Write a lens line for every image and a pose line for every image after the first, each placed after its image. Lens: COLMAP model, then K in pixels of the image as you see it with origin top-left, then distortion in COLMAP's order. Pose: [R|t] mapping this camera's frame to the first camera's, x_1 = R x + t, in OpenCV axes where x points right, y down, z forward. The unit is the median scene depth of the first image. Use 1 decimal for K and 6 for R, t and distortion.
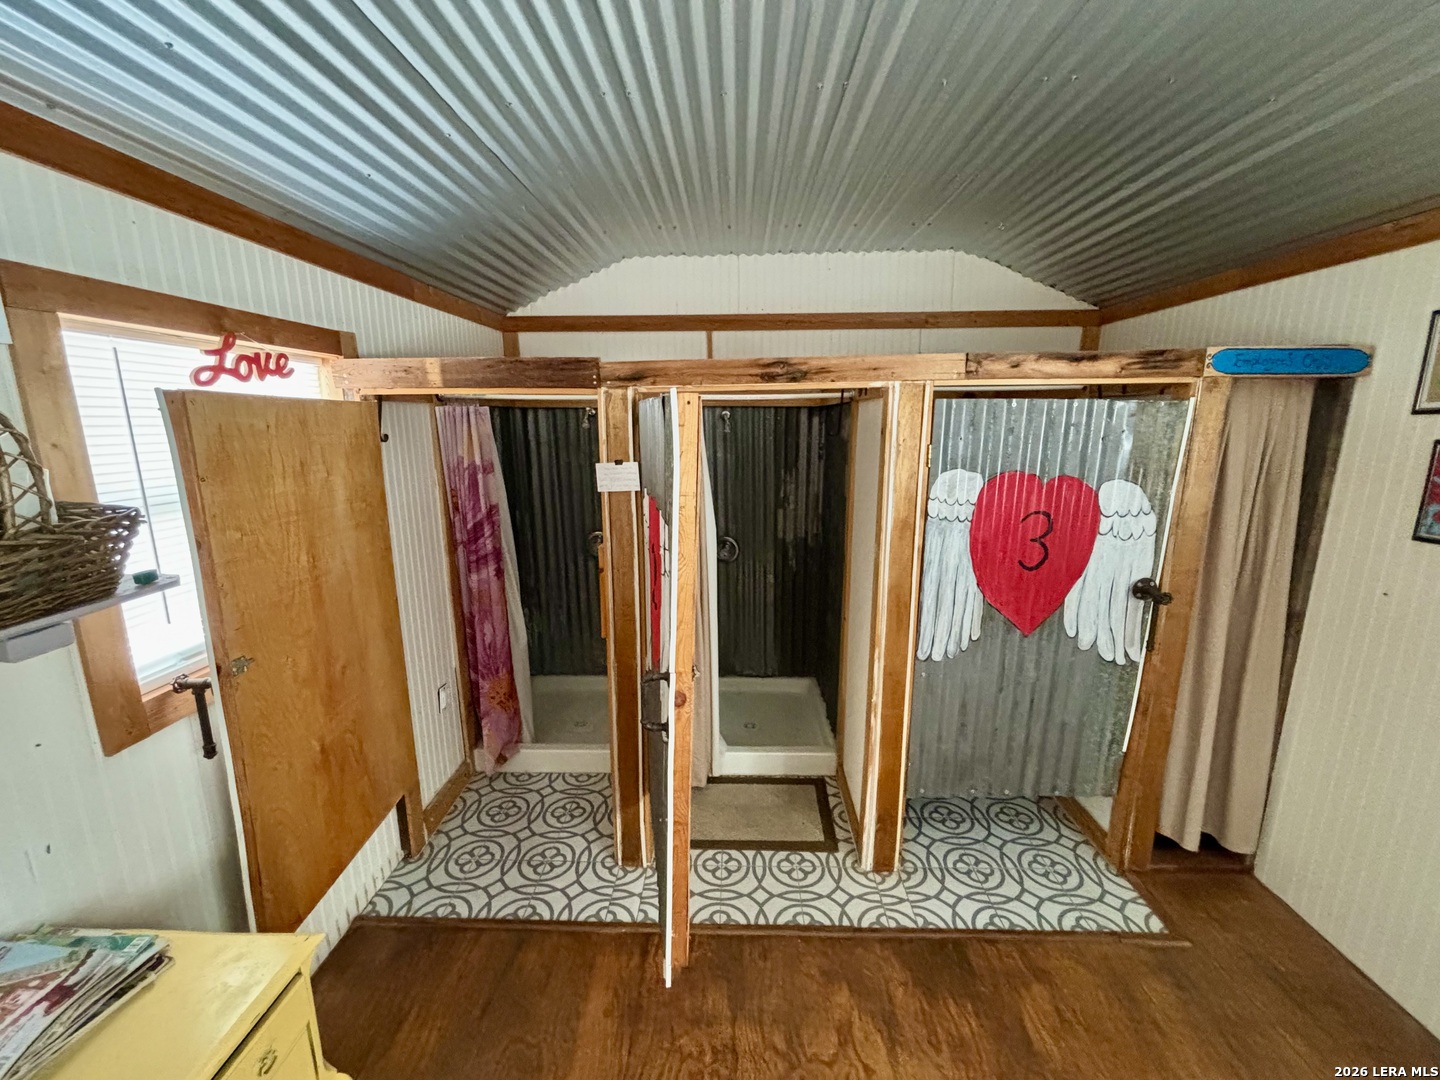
lens RADIAL K [[584.3, 0, 715.3], [0, 584.3, 538.7], [0, 0, 1]] dist [0.002410, 0.000040]
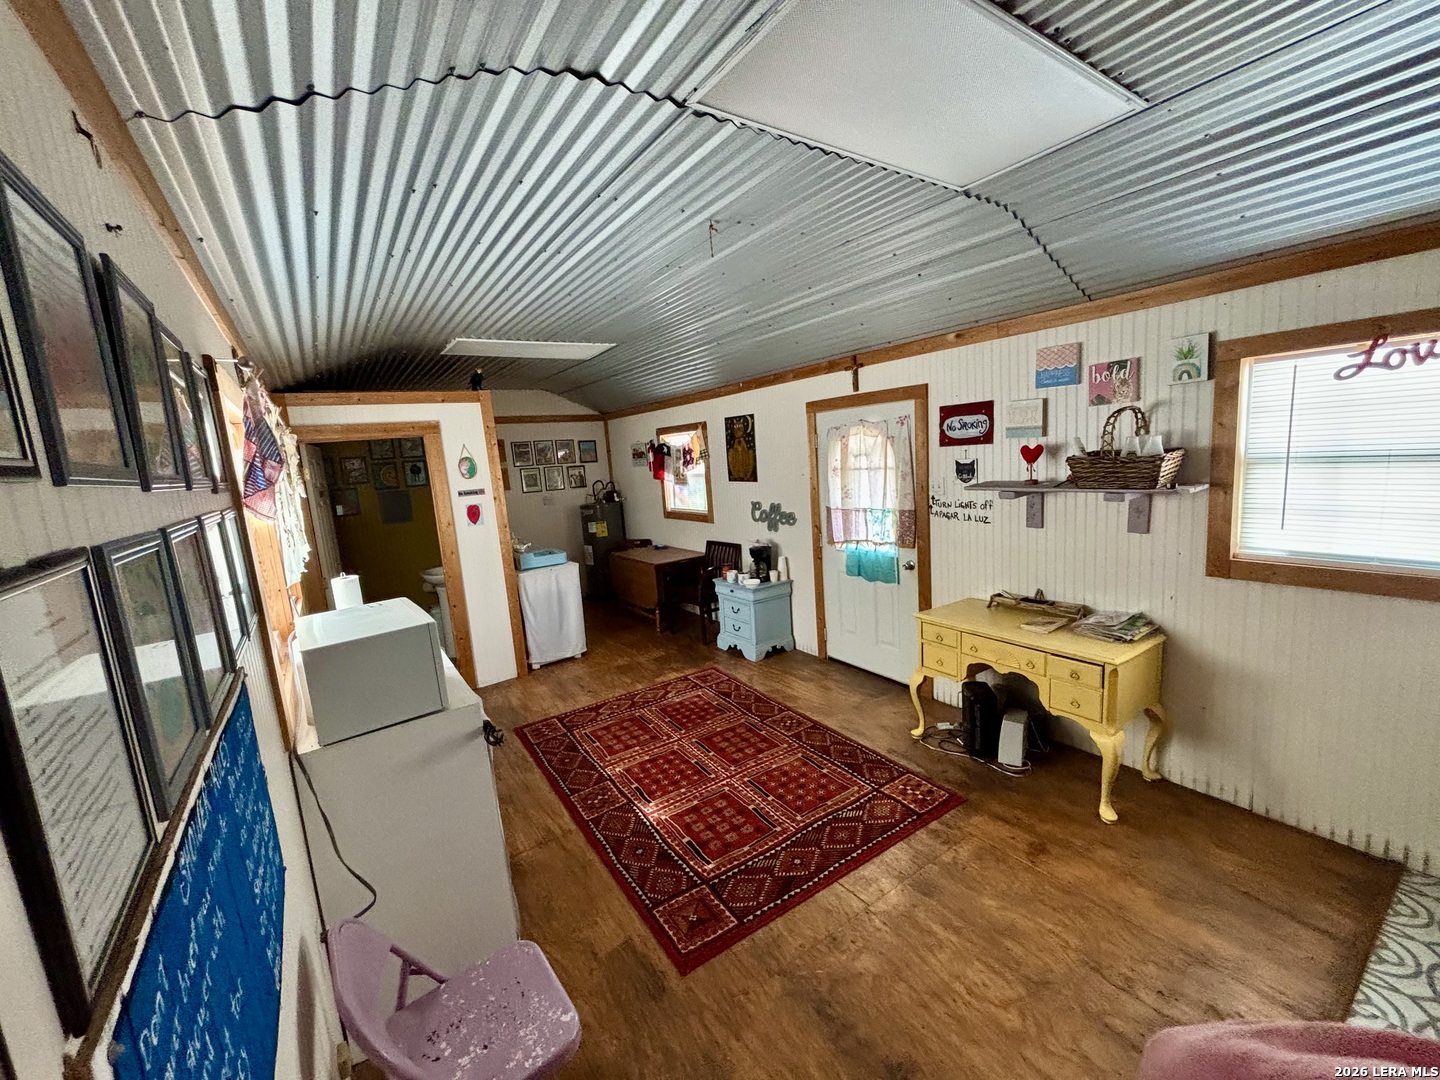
lens RADIAL K [[584.3, 0, 721.2], [0, 584.3, 534.5], [0, 0, 1]] dist [0.002410, 0.000040]
pose [[-0.798194, 0.144319, -0.584858, 0.917277], [-0.048215, 0.952458, 0.300830, -0.184197], [0.600468, 0.268319, -0.753288, 0.910192]]
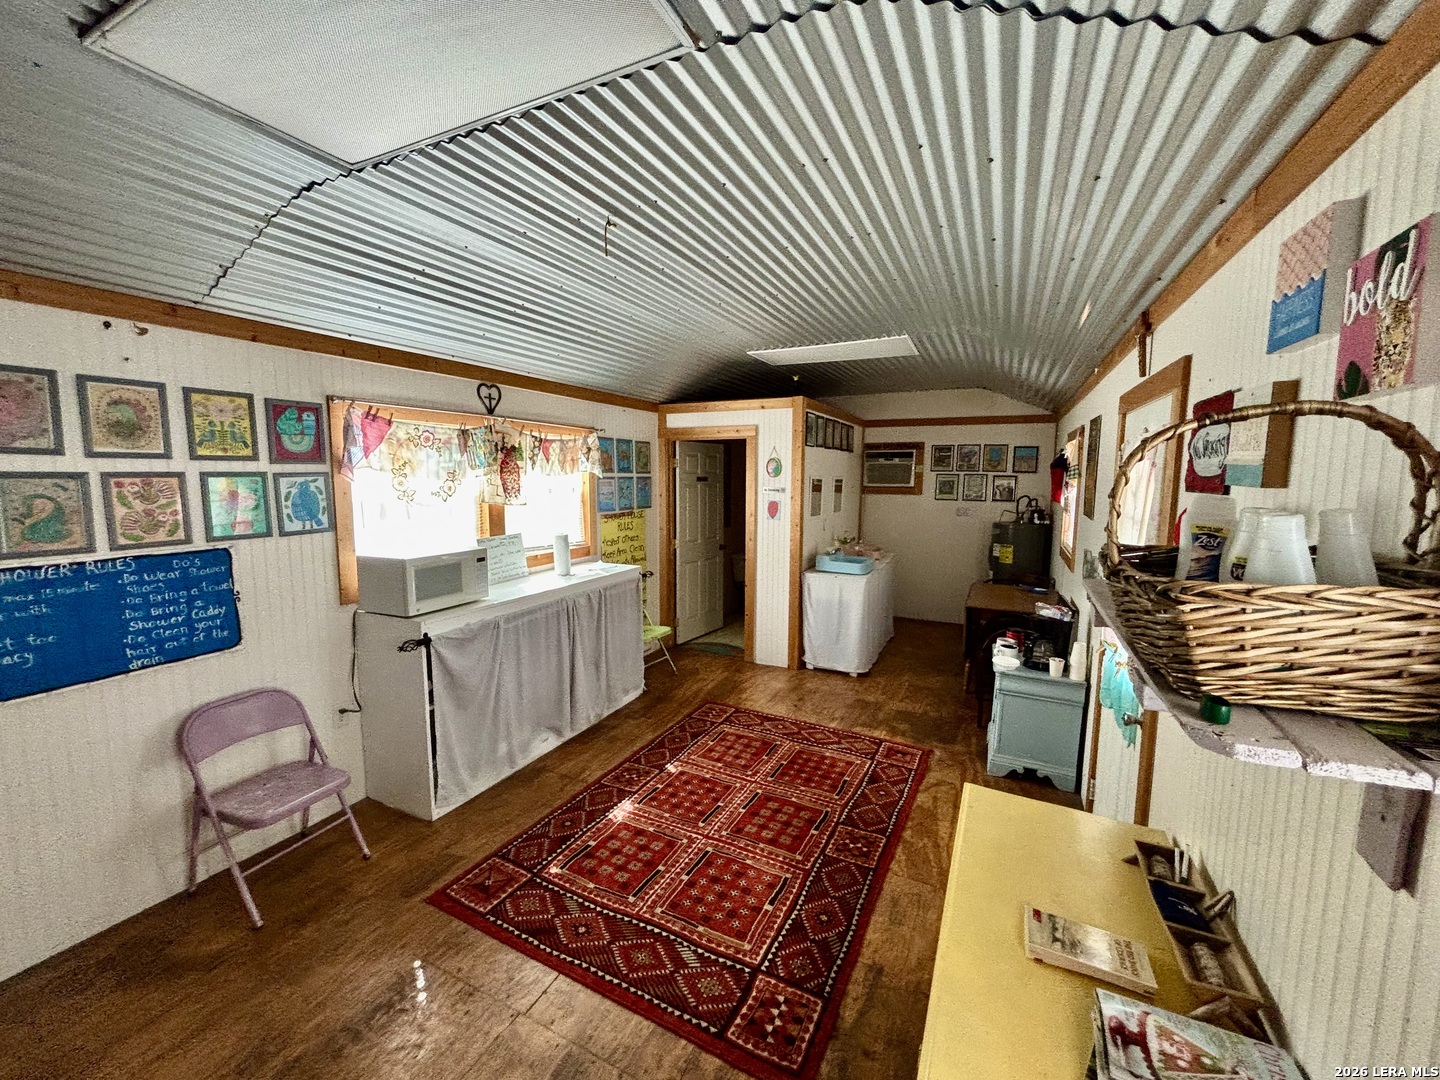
lens RADIAL K [[584.3, 0, 712.5], [0, 584.3, 534.2], [0, 0, 1]] dist [0.002410, 0.000040]
pose [[-0.909777, -0.048832, 0.412216, -0.403211], [0.079044, 0.954505, 0.287527, -0.166026], [-0.407503, 0.294168, -0.864527, 0.891475]]
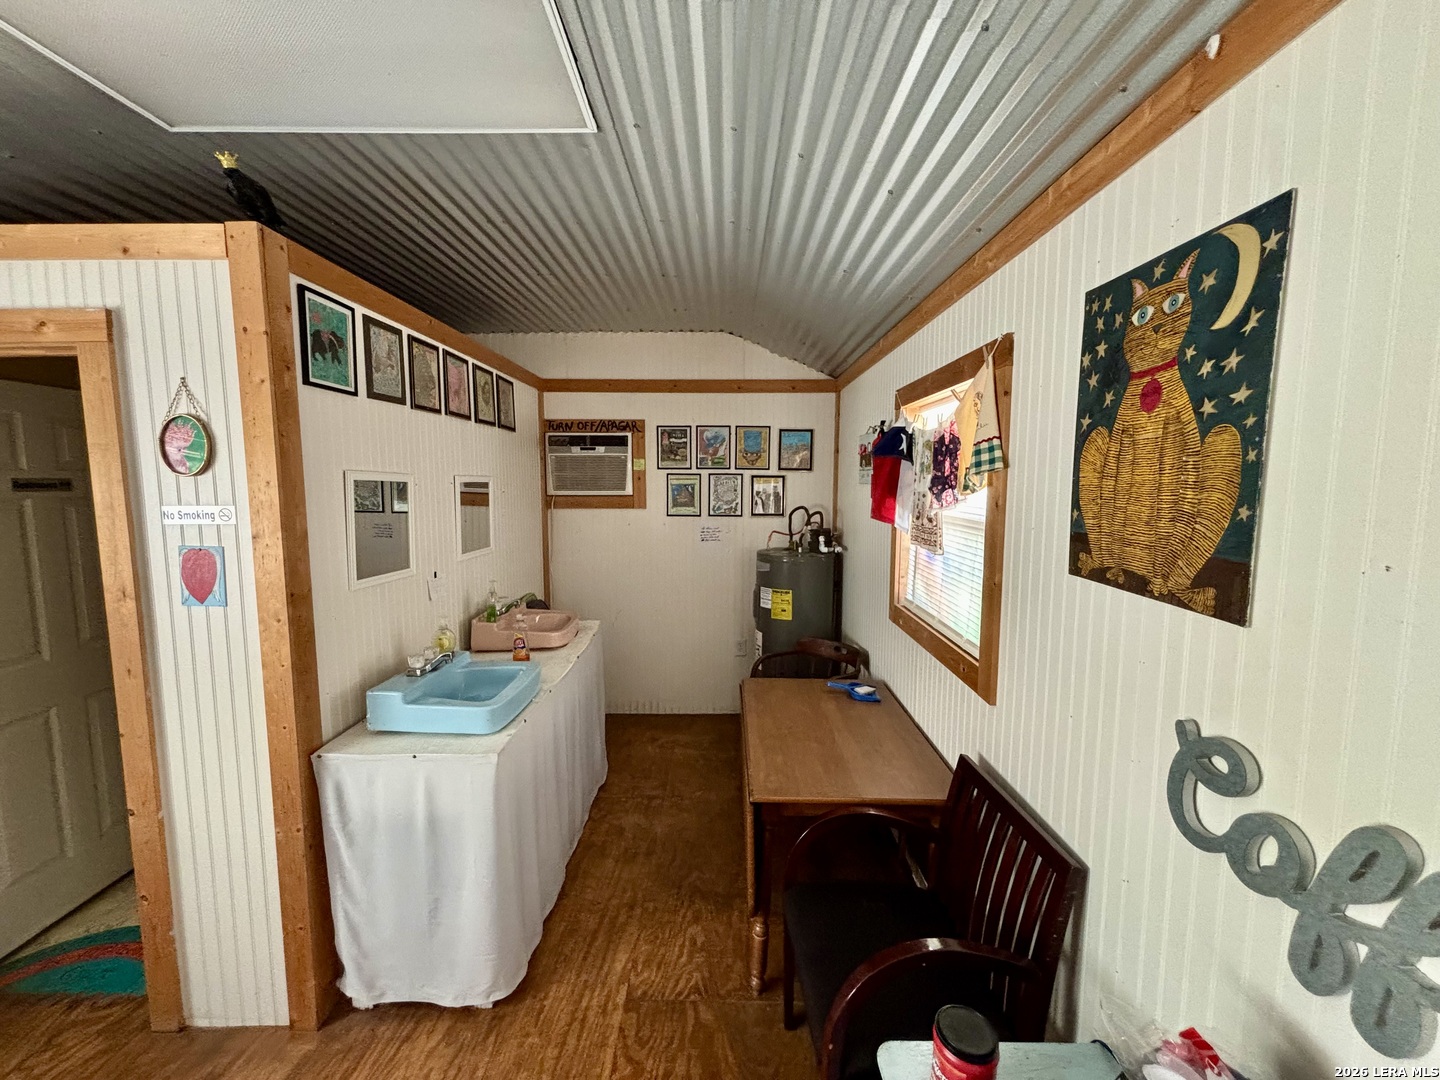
lens RADIAL K [[584.3, 0, 714.6], [0, 584.3, 537.3], [0, 0, 1]] dist [0.002410, 0.000040]
pose [[-0.999823, 0.002595, -0.018635, -0.307175], [-0.003059, 0.954841, 0.297102, 0.162659], [0.018565, 0.297107, -0.954664, -0.557037]]
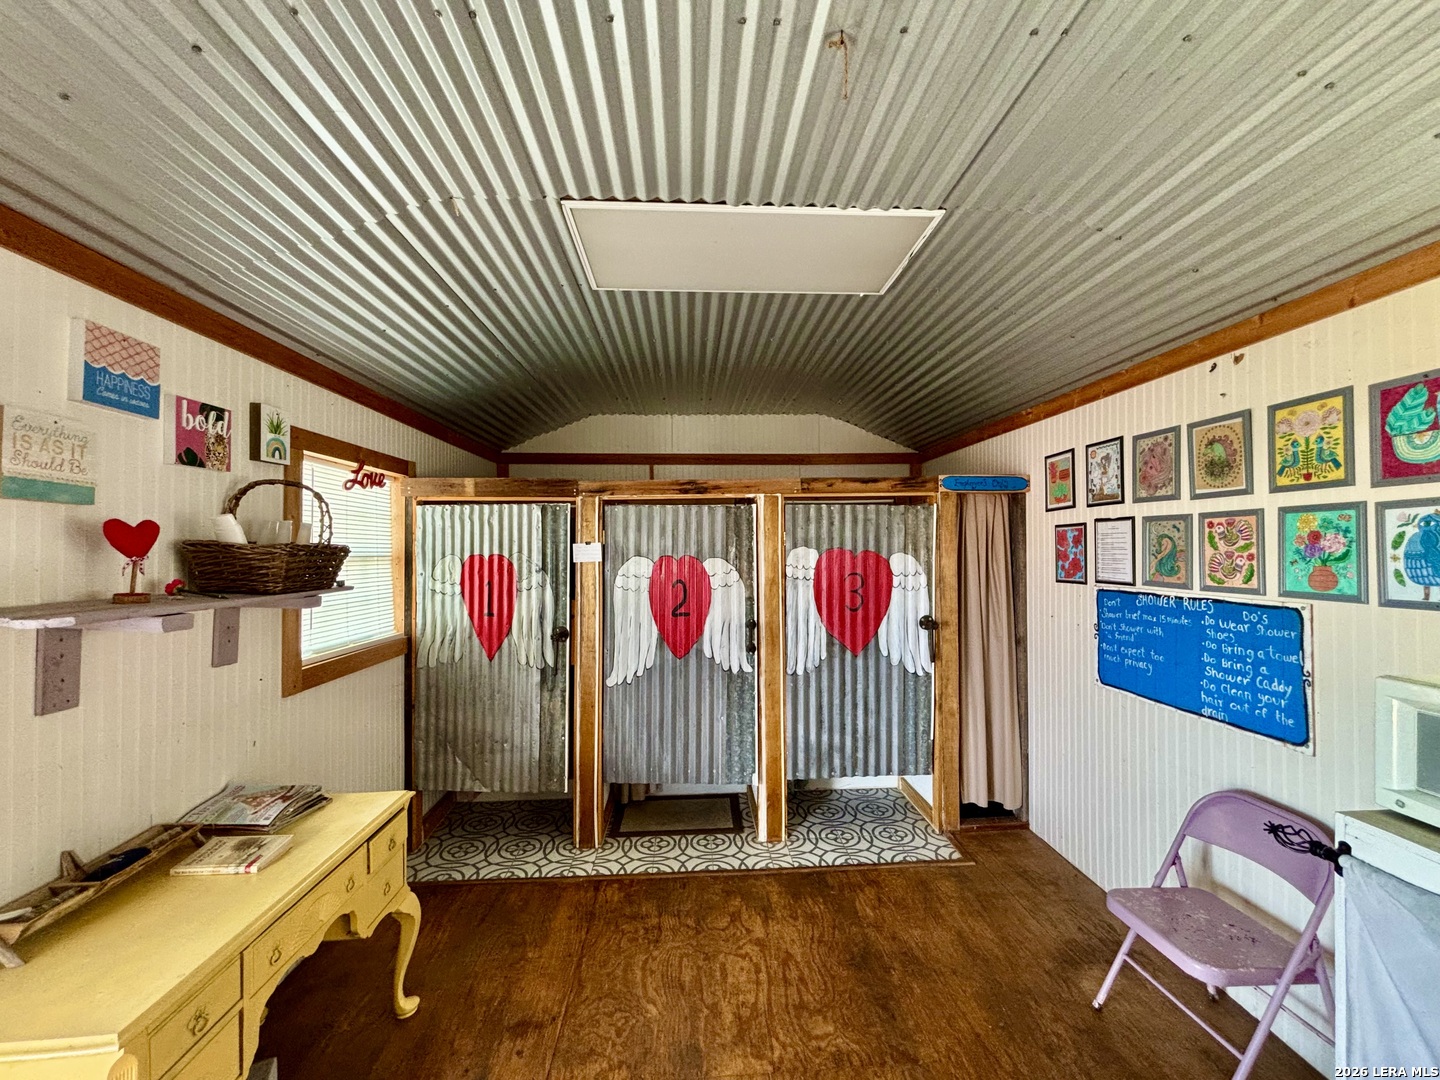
lens RADIAL K [[584.3, 0, 716.1], [0, 584.3, 534.2], [0, 0, 1]] dist [0.002410, 0.000040]
pose [[0.995986, -0.000654, 0.089510, 0.034329], [0.020689, 0.974579, -0.223088, 0.192651], [-0.087089, 0.224044, 0.970680, -0.521589]]
